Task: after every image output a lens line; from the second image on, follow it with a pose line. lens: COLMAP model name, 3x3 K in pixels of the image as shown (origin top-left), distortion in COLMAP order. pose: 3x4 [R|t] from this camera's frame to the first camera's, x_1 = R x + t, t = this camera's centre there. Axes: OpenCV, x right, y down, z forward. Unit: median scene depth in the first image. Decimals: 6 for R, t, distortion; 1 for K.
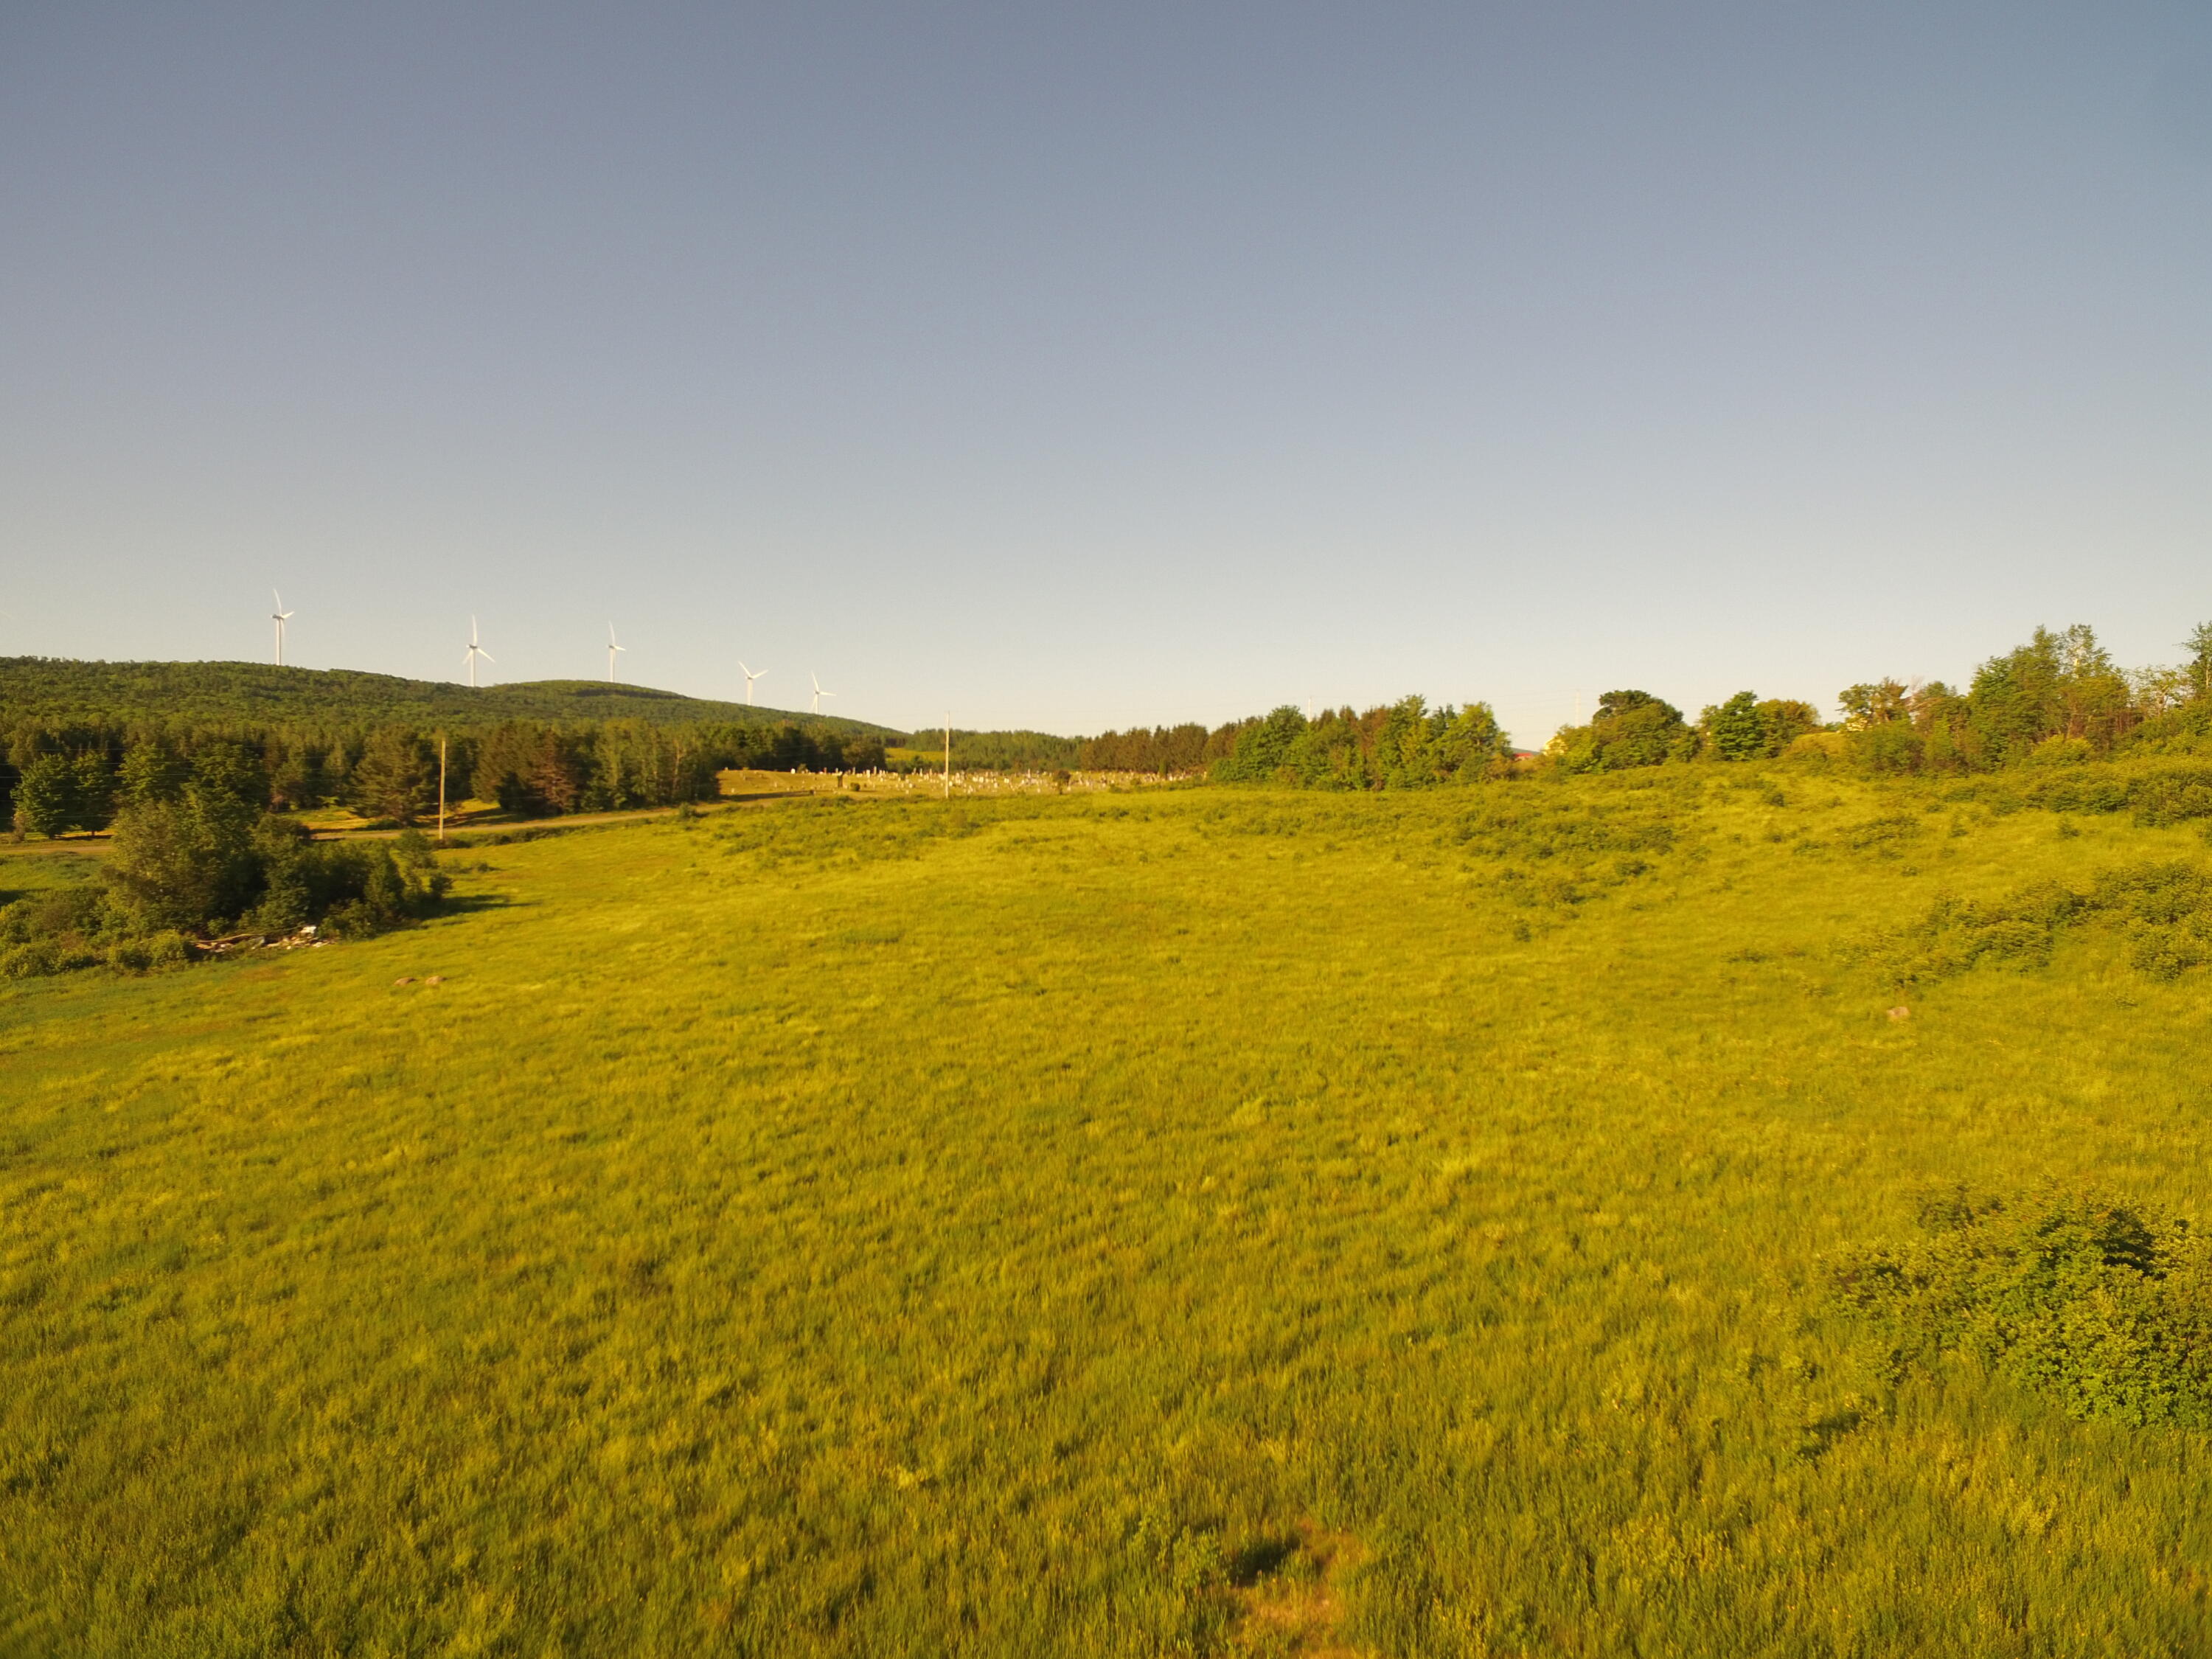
lens RADIAL K [[1276.8, 0, 1103.6], [0, 1276.8, 820.9], [0, 0, 1]] dist [-0.021407, 0.021343]
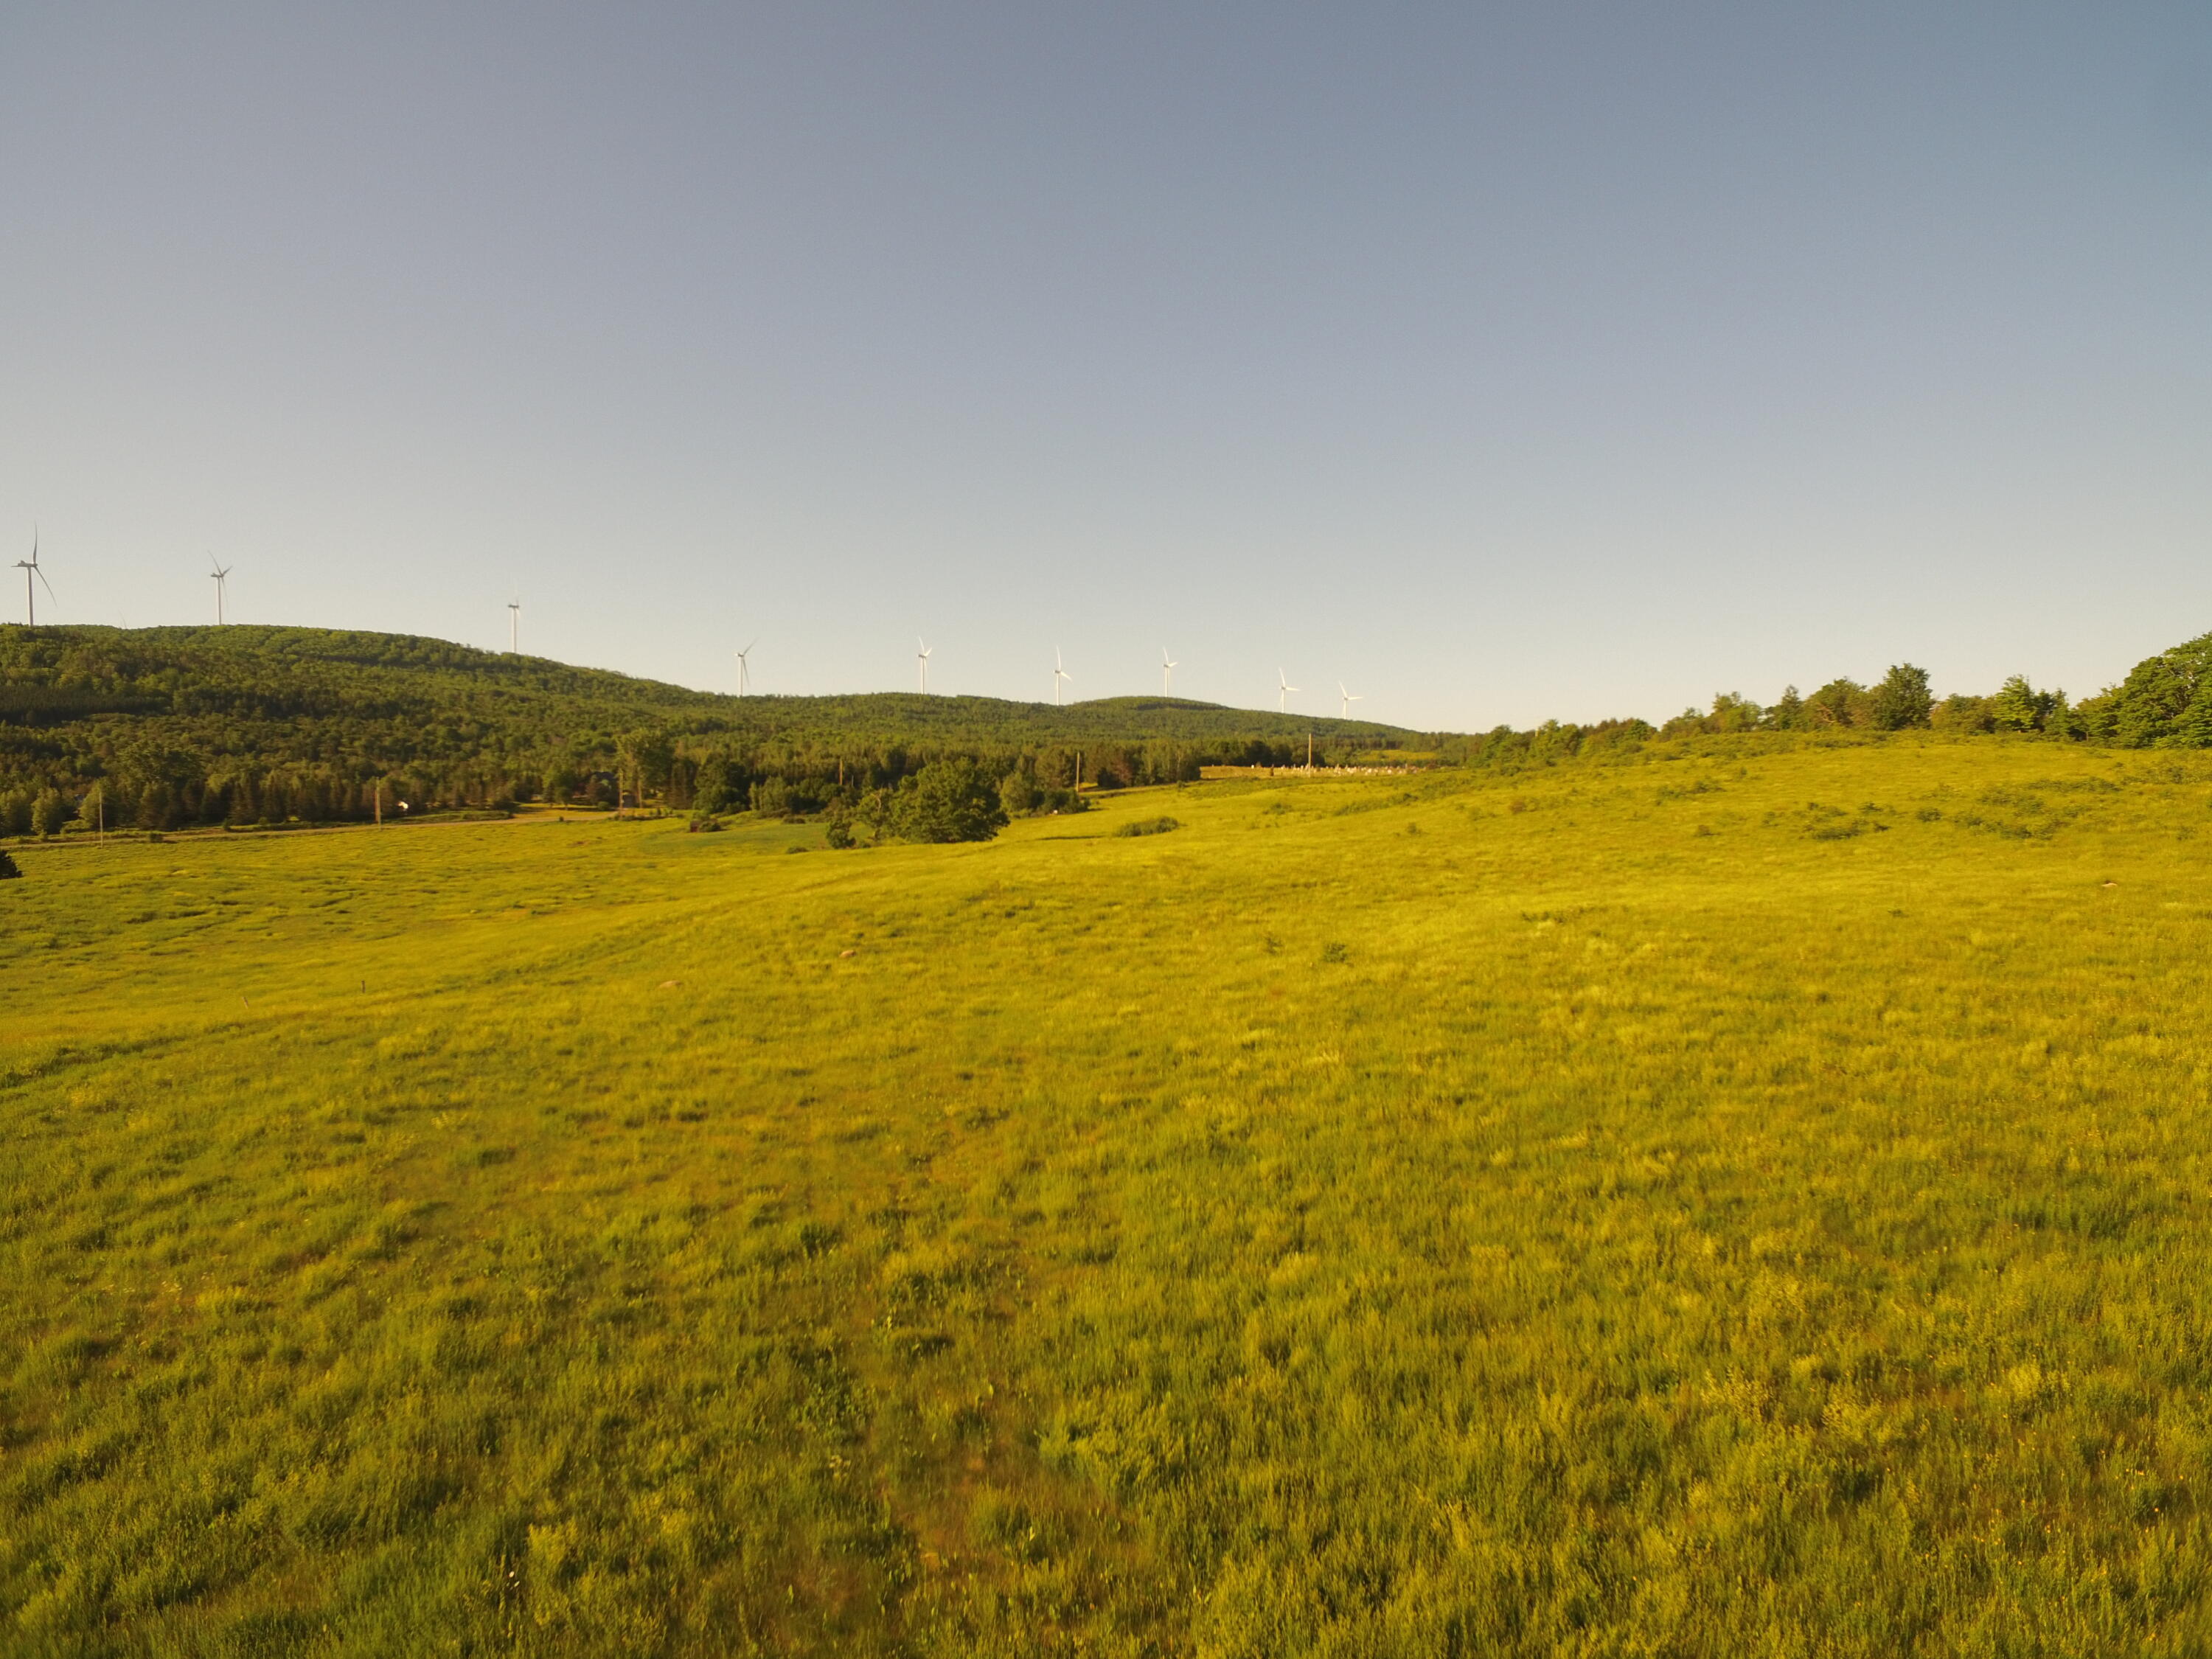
lens RADIAL K [[1276.8, 0, 1111.2], [0, 1276.8, 823.4], [0, 0, 1]] dist [-0.021407, 0.021343]
pose [[0.915627, 0.004436, -0.402004, 0.052775], [-0.004114, 0.999990, 0.001666, 0.006795], [0.402008, 0.000129, 0.915636, -0.124068]]
